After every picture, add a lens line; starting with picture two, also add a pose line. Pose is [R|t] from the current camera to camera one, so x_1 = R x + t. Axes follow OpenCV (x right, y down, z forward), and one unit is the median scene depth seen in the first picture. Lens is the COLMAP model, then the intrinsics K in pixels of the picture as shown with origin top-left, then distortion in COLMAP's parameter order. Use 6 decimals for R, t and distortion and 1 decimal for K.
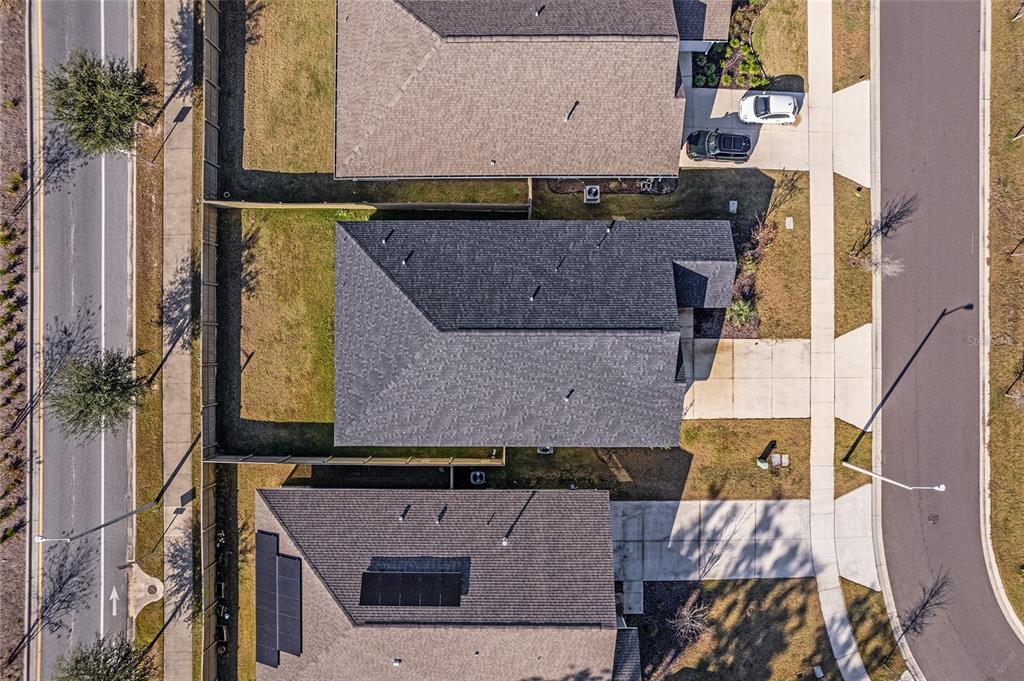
lens RADIAL K [[659.8, 0, 516.0], [0, 659.8, 342.7], [0, 0, 1]] dist [-0.085201, 0.080759]
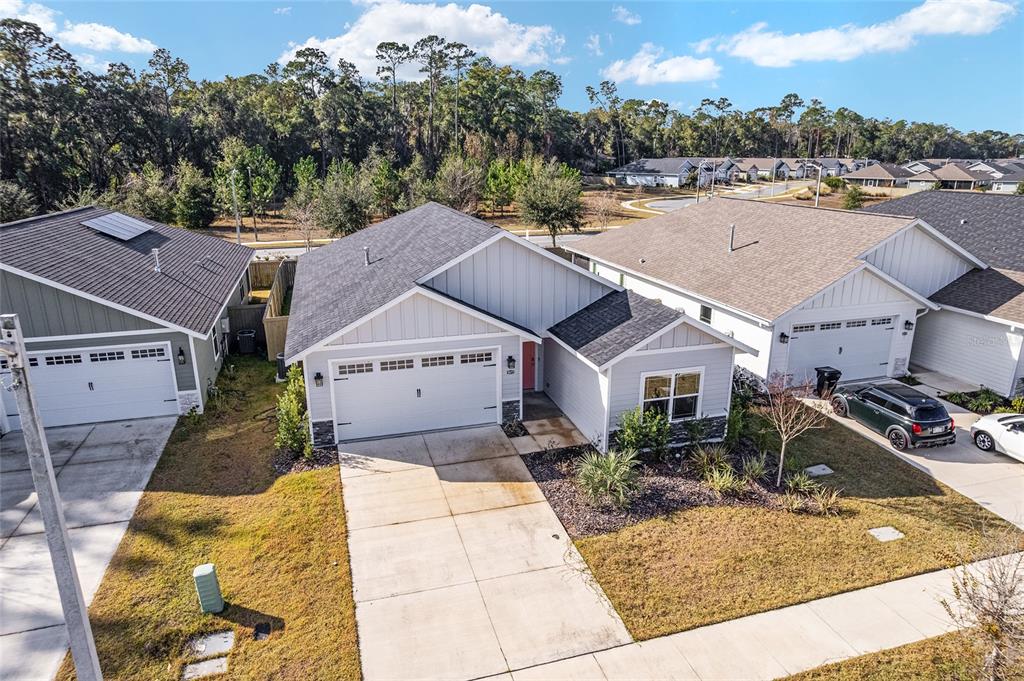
lens RADIAL K [[659.8, 0, 516.0], [0, 659.8, 342.7], [0, 0, 1]] dist [-0.085201, 0.080759]
pose [[0.291791, 0.273503, -0.916545, 0.669818], [-0.956455, 0.090597, -0.277463, 0.116198], [0.007150, 0.957595, 0.288029, 0.781954]]
